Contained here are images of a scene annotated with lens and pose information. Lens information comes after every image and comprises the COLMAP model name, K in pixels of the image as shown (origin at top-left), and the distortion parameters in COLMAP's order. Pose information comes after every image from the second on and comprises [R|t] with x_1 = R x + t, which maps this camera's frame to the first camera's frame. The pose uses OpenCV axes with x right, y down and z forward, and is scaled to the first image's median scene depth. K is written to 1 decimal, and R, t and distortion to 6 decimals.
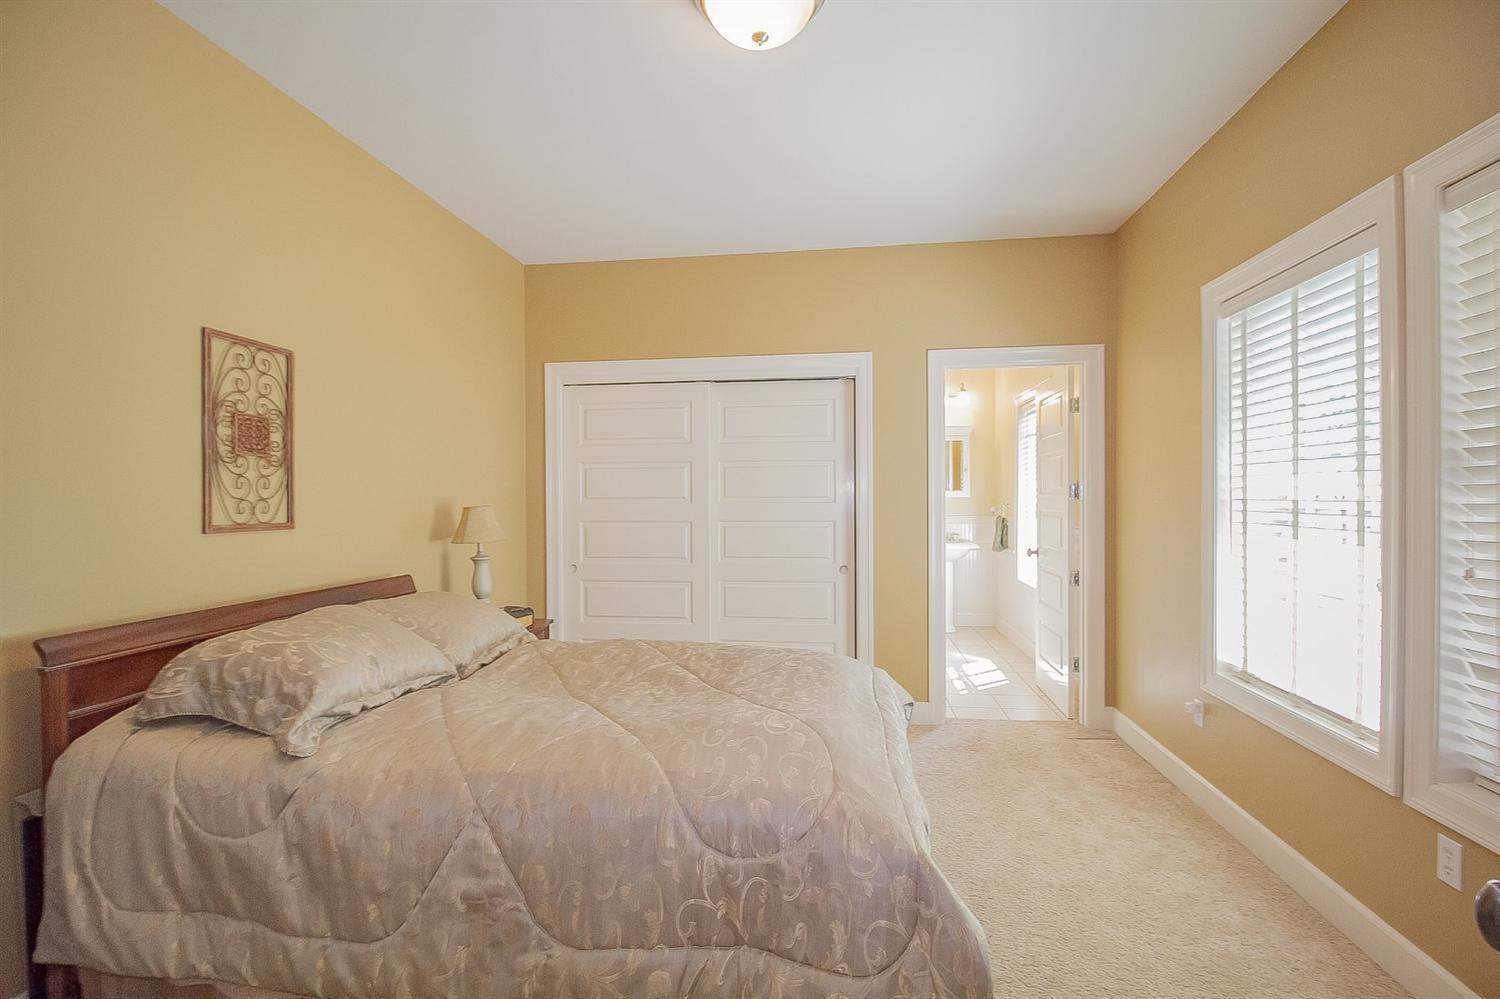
lens RADIAL K [[696.2, 0, 750.0], [0, 696.2, 499.5], [0, 0, 1]] dist [-0.012800, -0.005961]
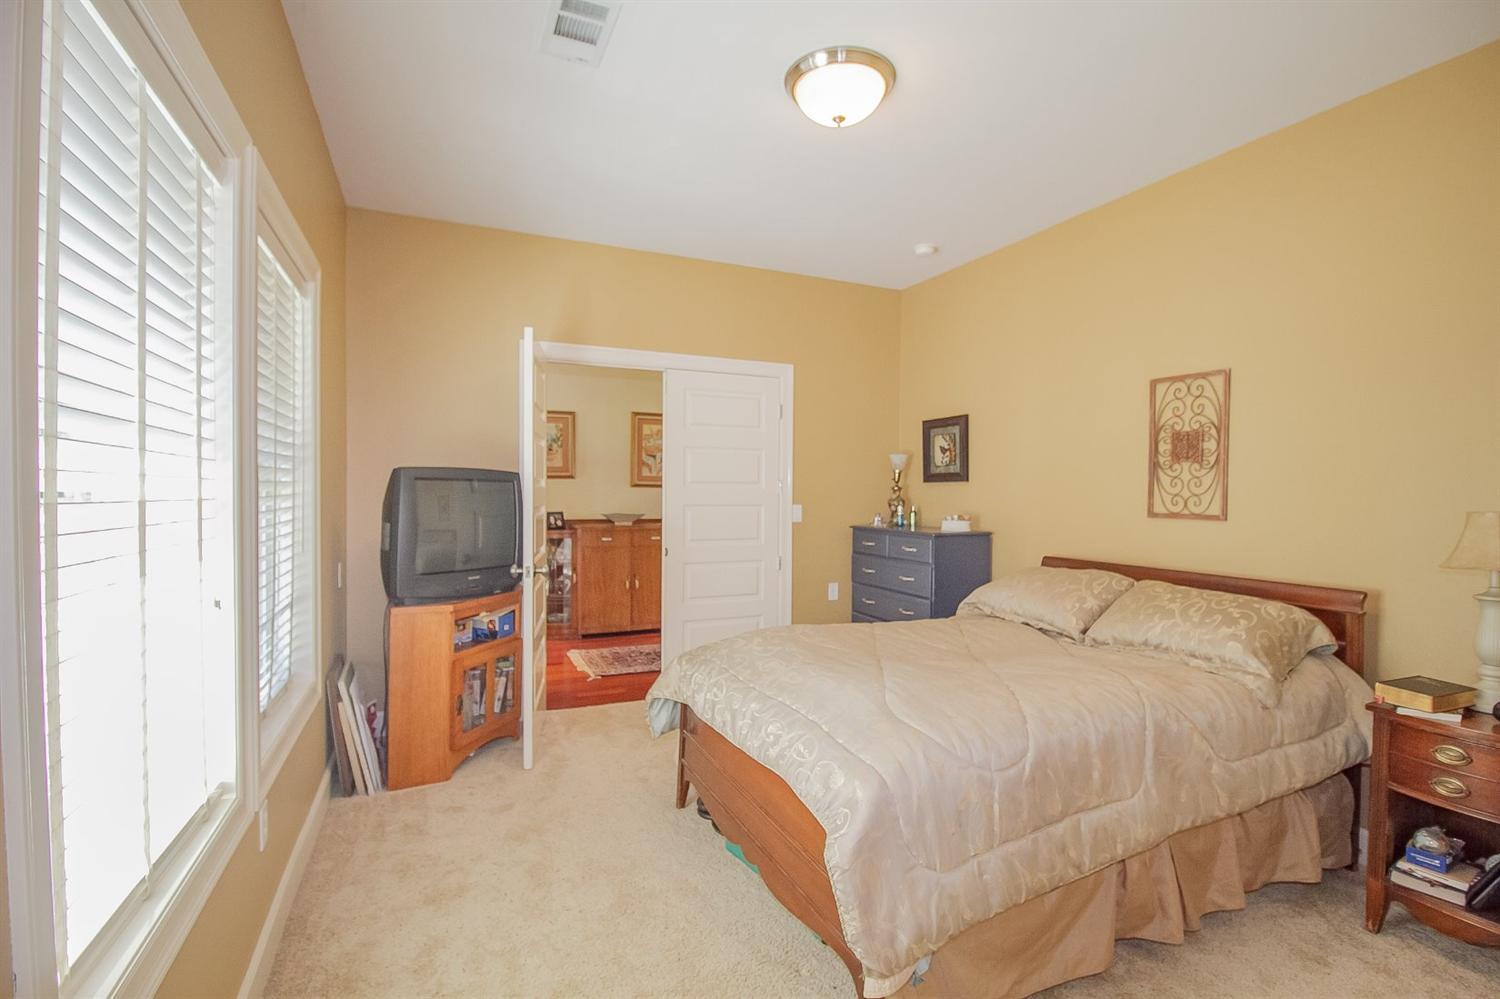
lens RADIAL K [[696.2, 0, 750.0], [0, 696.2, 499.5], [0, 0, 1]] dist [-0.012800, -0.005961]
pose [[-0.848042, 0.002082, -0.529925, 0.690171], [-0.010113, 0.999747, 0.020111, -0.010080], [0.529832, 0.022414, -0.847806, 1.686309]]
